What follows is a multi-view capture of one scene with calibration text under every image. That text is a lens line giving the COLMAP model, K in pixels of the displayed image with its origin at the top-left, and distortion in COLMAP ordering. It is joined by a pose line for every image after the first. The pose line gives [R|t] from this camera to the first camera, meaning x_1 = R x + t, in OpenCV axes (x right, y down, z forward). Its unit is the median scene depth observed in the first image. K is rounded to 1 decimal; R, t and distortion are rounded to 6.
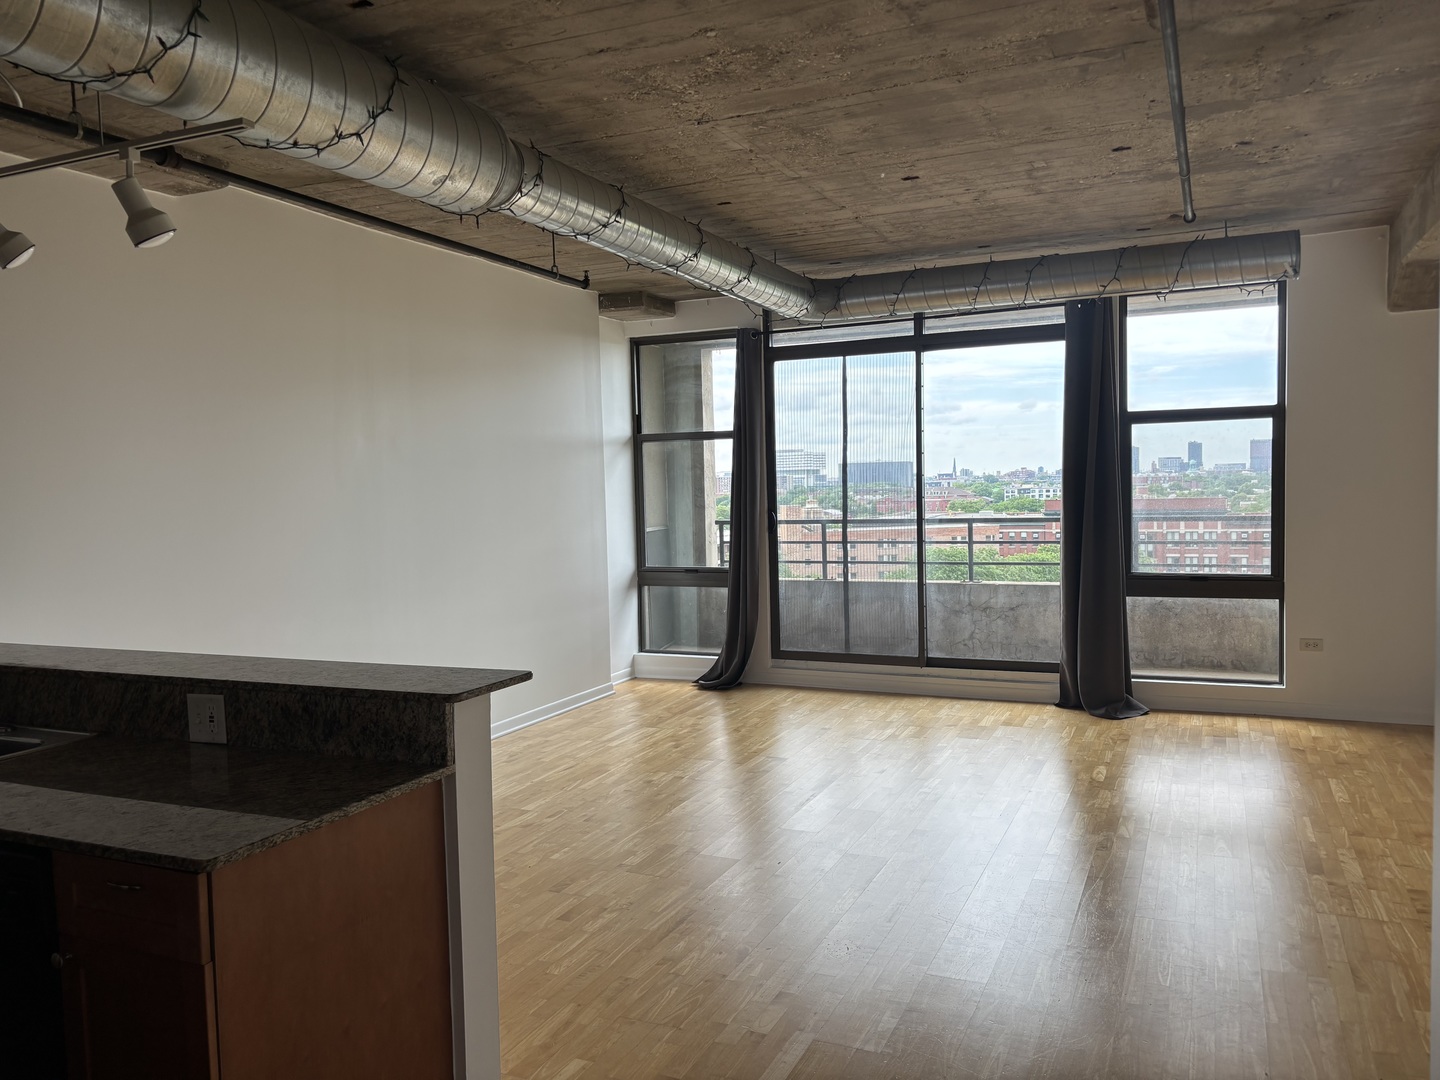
lens RADIAL K [[1090.8, 0, 721.5], [0, 1090.8, 540.8], [0, 0, 1]] dist [0.010951, 0.002464]
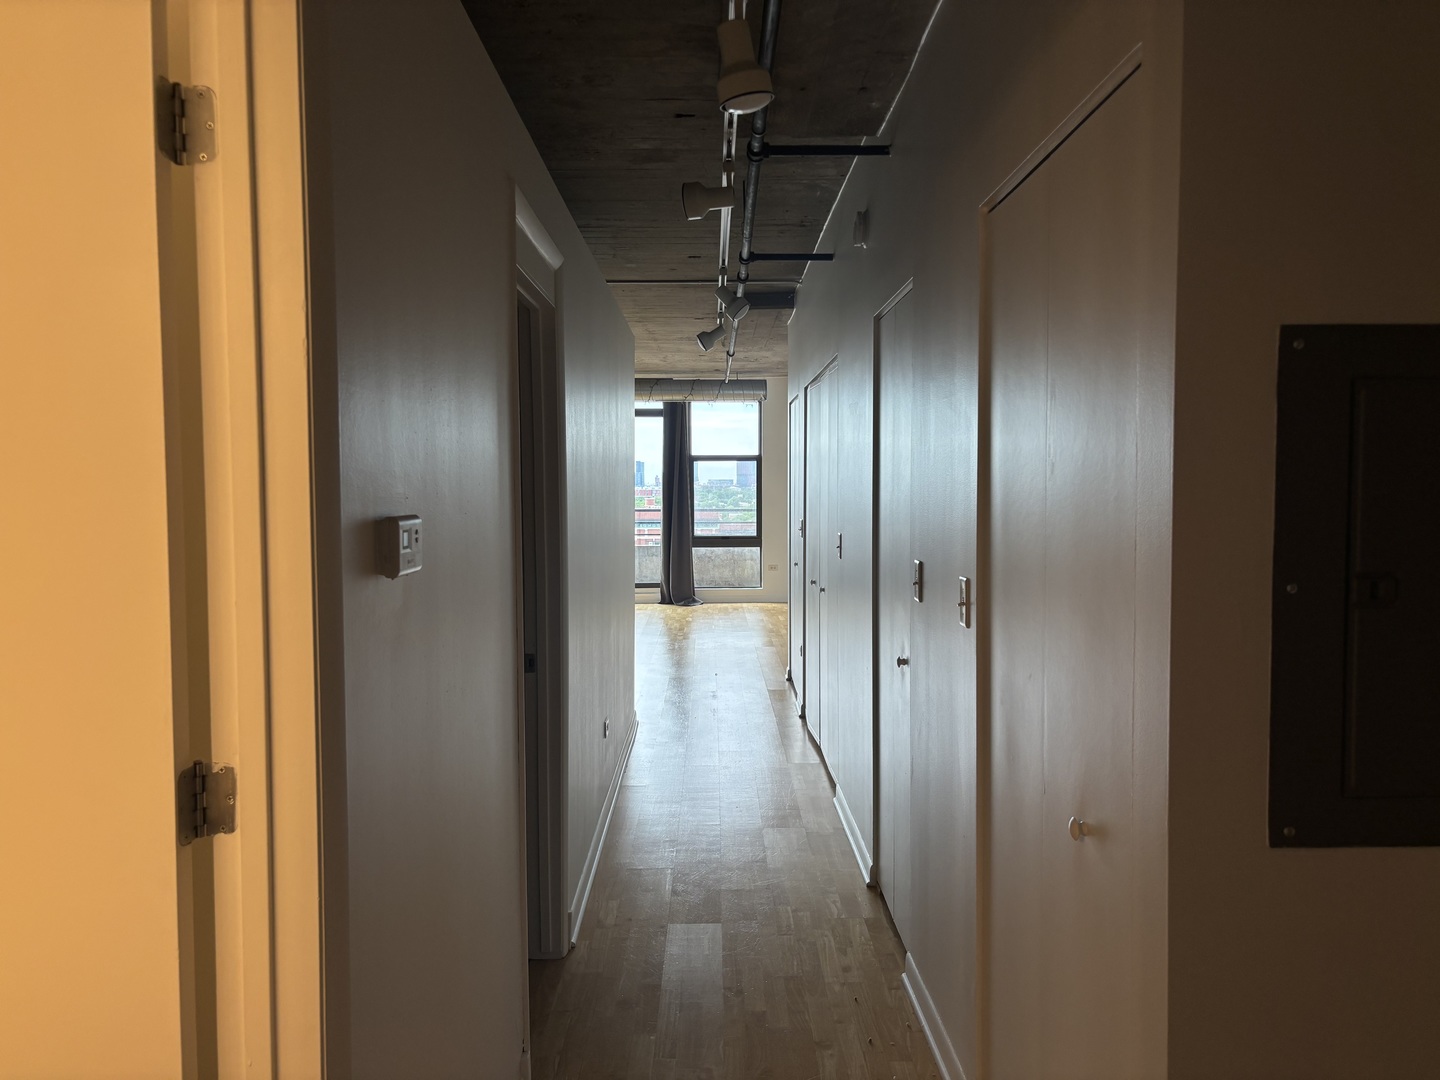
lens RADIAL K [[1090.8, 0, 720.2], [0, 1090.8, 539.9], [0, 0, 1]] dist [0.010951, 0.002464]
pose [[0.906982, -0.000940, 0.421169, -0.438606], [0.004801, 0.999956, -0.008107, 0.055005], [-0.421143, 0.009375, 0.906946, -0.862064]]
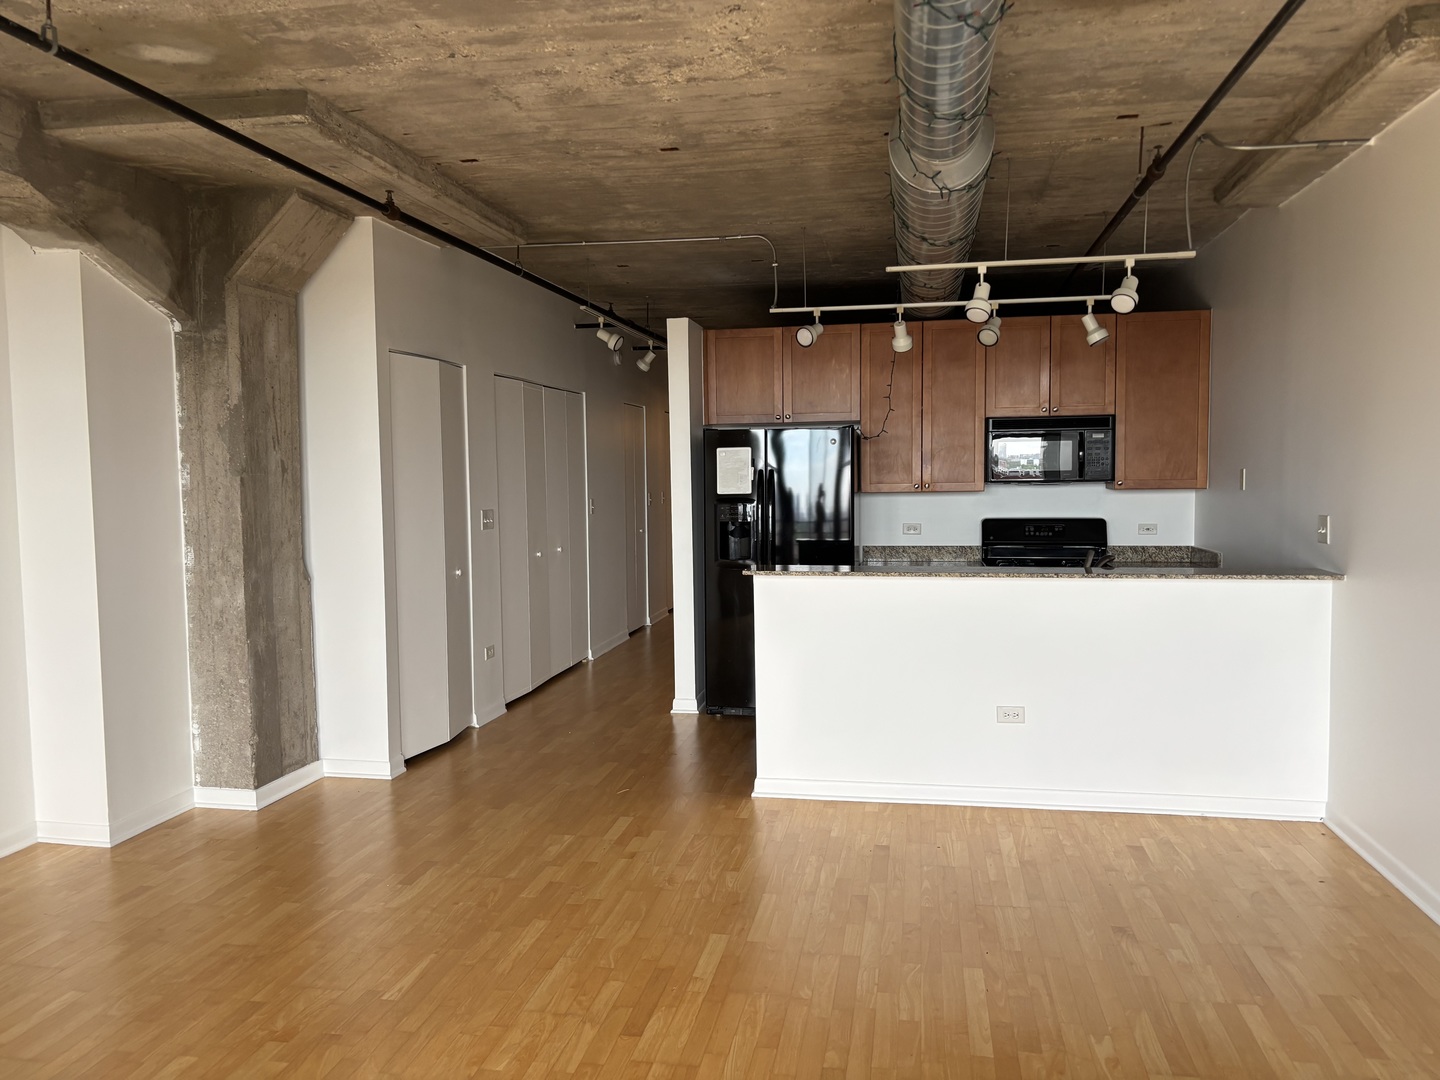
lens RADIAL K [[1090.8, 0, 722.4], [0, 1090.8, 543.6], [0, 0, 1]] dist [0.010951, 0.002464]
pose [[-0.968439, 0.052497, -0.243658, 0.117823], [0.023176, 0.992299, 0.121678, -0.060033], [0.248169, 0.112190, -0.962198, 1.059296]]
